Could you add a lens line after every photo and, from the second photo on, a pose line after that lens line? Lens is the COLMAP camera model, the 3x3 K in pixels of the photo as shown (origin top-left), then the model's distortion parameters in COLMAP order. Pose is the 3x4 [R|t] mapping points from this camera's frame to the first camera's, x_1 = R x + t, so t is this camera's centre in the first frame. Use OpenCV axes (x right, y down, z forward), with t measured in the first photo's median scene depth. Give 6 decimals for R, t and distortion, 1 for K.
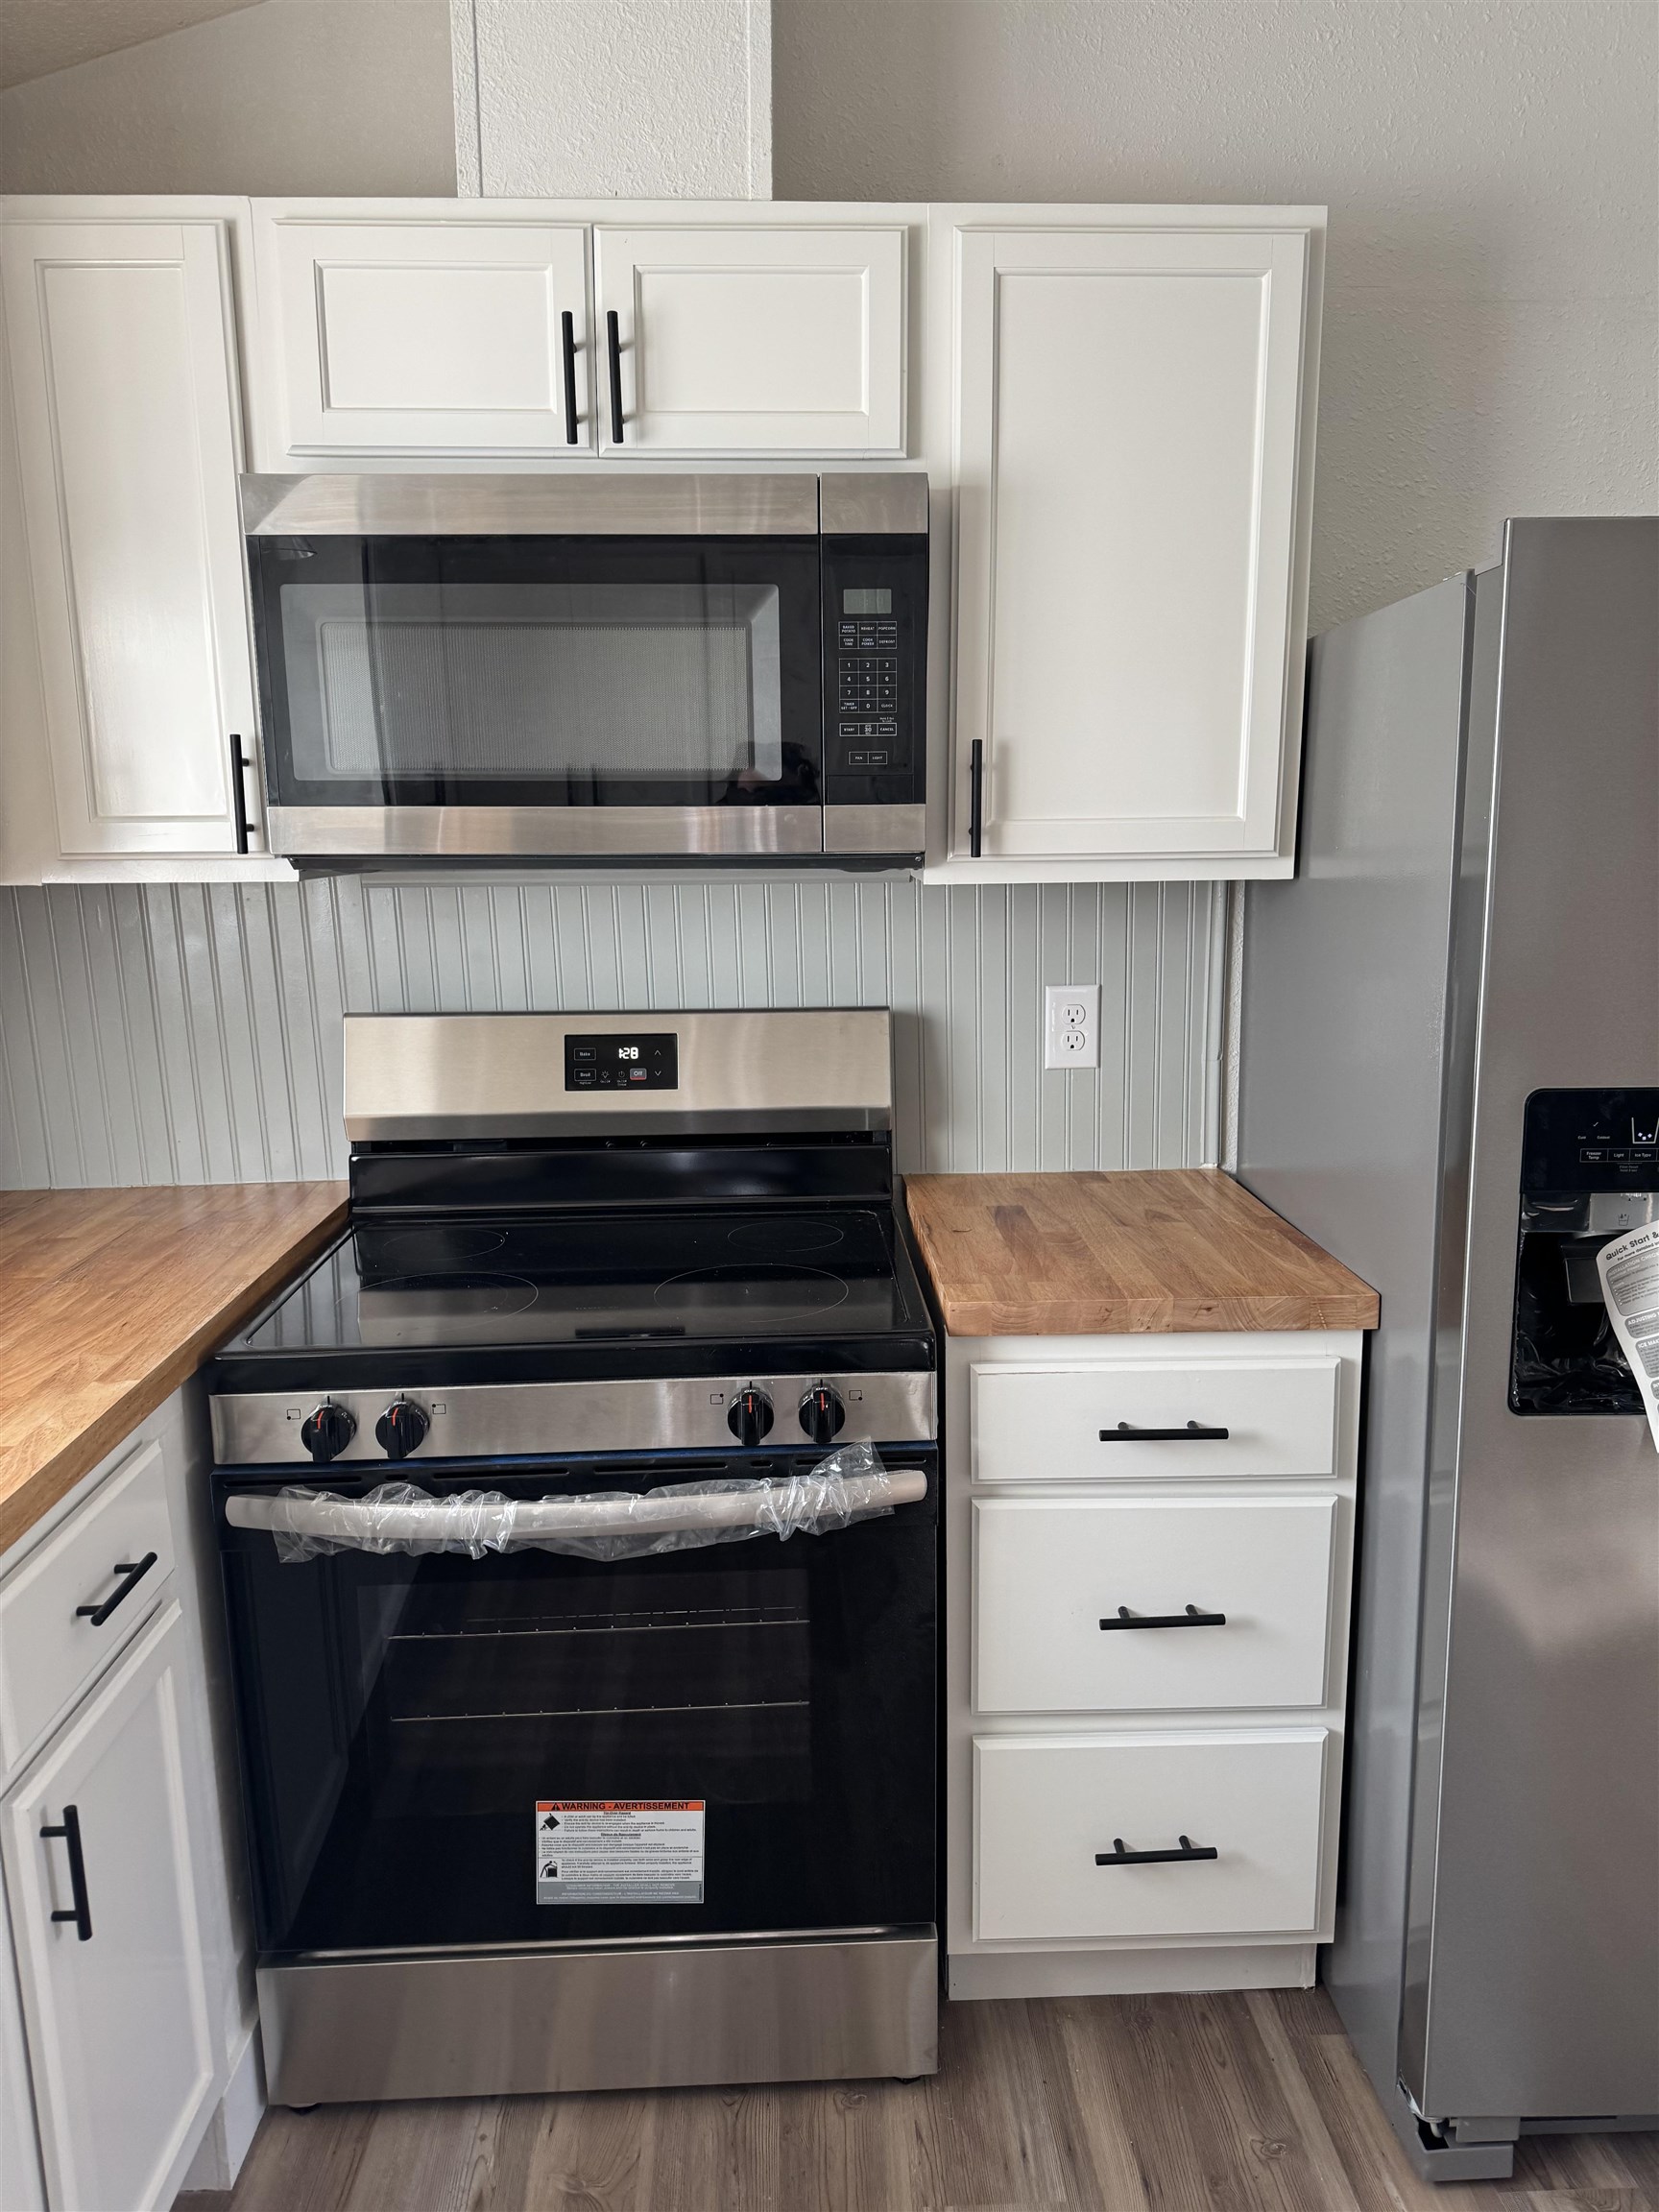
lens RADIAL K [[1539.5, 0, 828.6], [0, 1539.5, 1101.7], [0, 0, 1]] dist [0.065802, -0.091584]
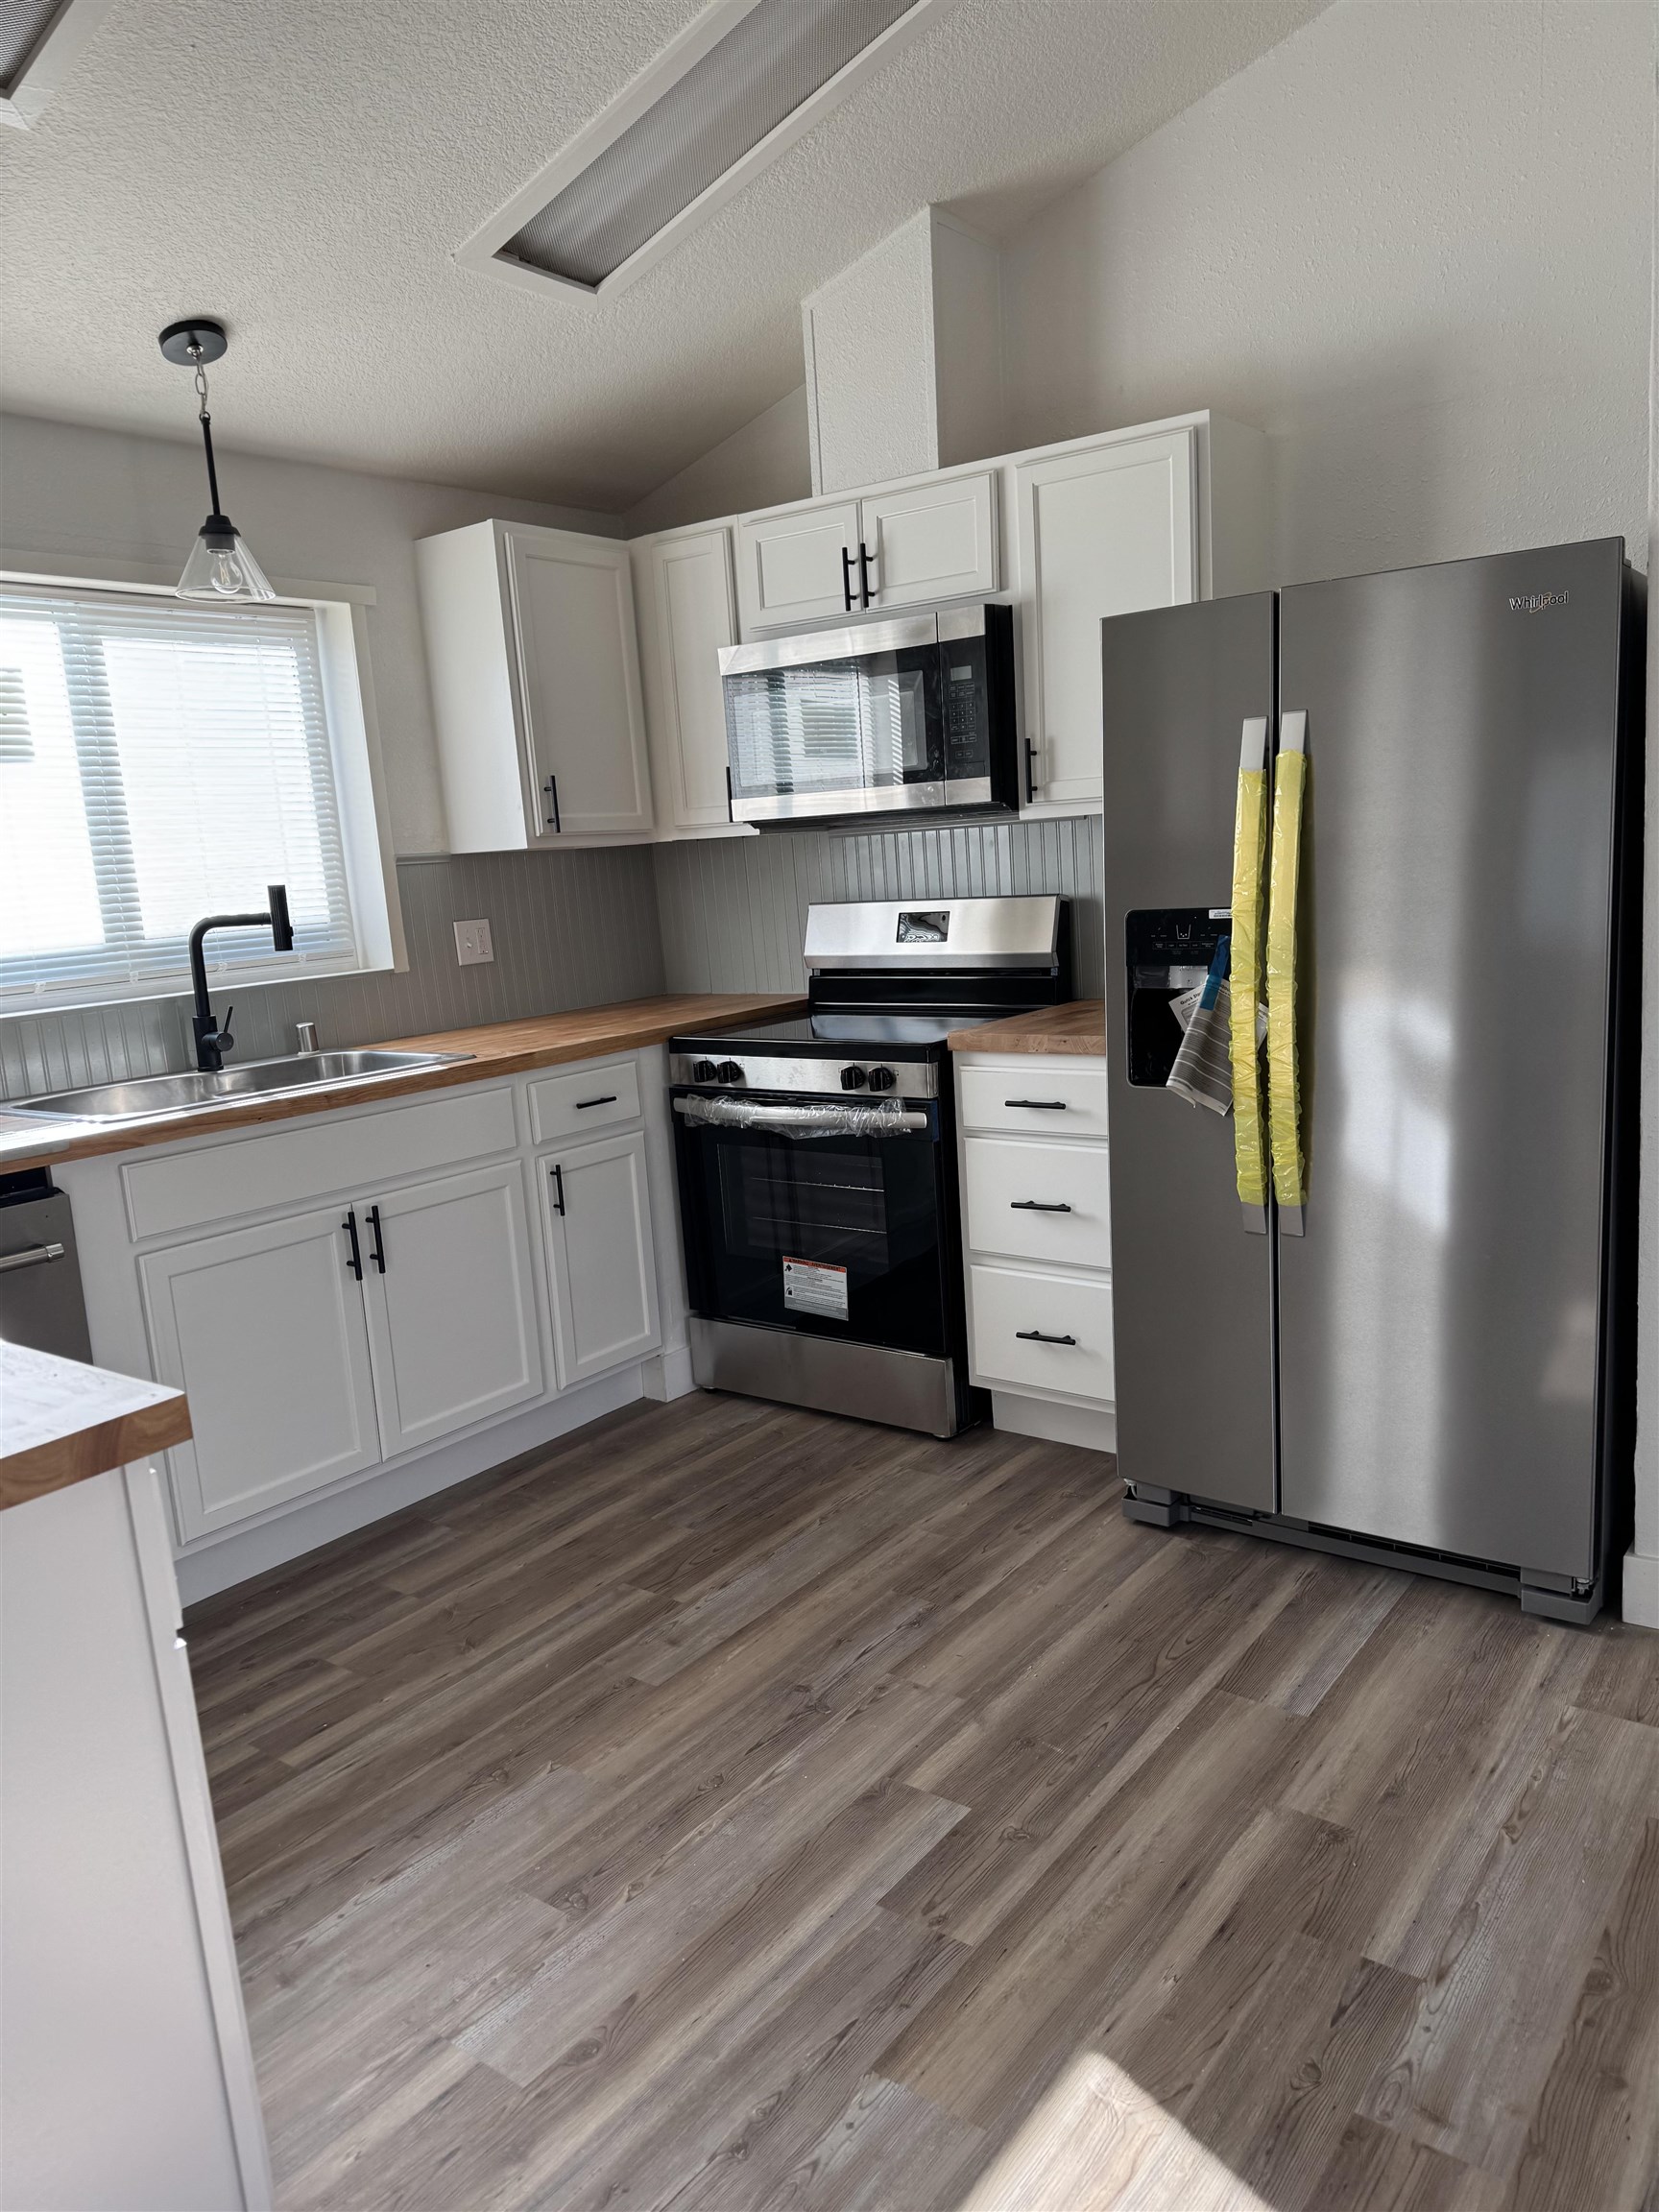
lens RADIAL K [[1561.1, 0, 842.7], [0, 1561.1, 1129.2], [0, 0, 1]] dist [0.097809, -0.183283]
pose [[0.777918, 0.074552, -0.623928, 1.176346], [-0.057931, 0.997217, 0.046927, 0.160063], [0.625690, -0.000360, 0.780072, -0.621448]]
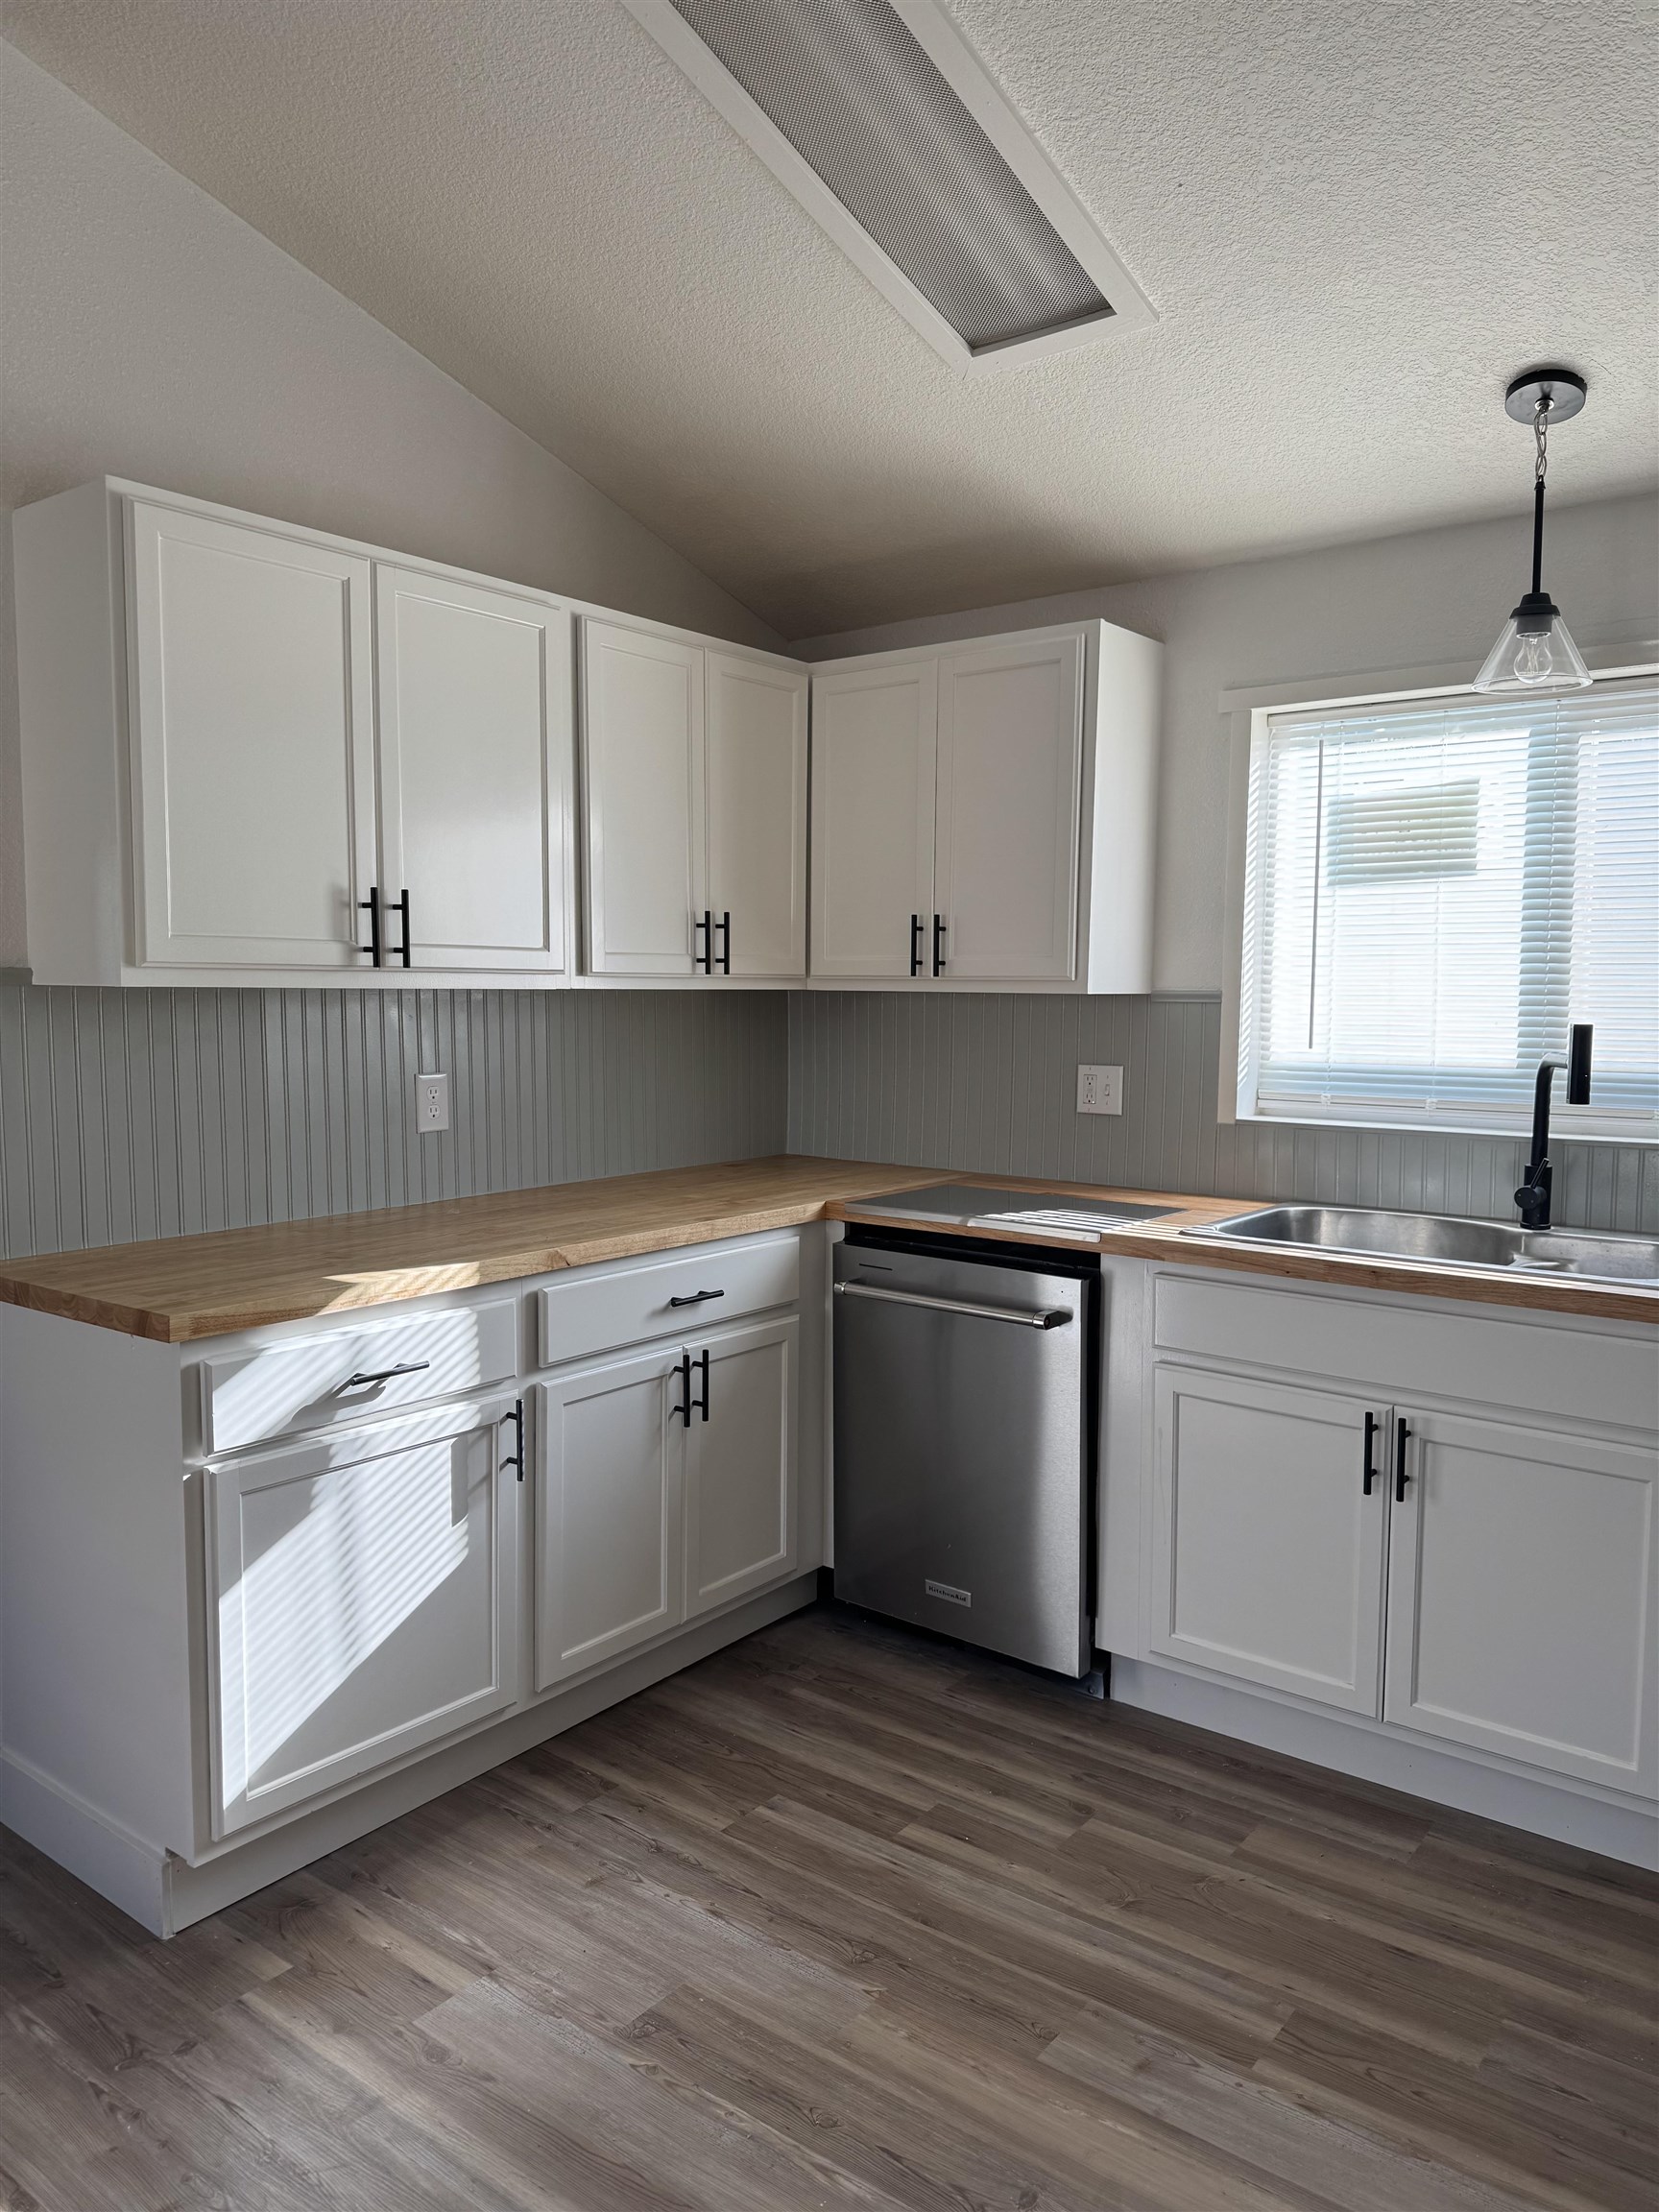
lens RADIAL K [[1560.3, 0, 789.7], [0, 1560.3, 1103.8], [0, 0, 1]] dist [0.007038, -0.004723]
pose [[-0.649882, 0.073990, -0.756425, 1.107324], [-0.129287, 0.969983, 0.205956, -0.147807], [0.748958, 0.231643, -0.620809, 0.841931]]
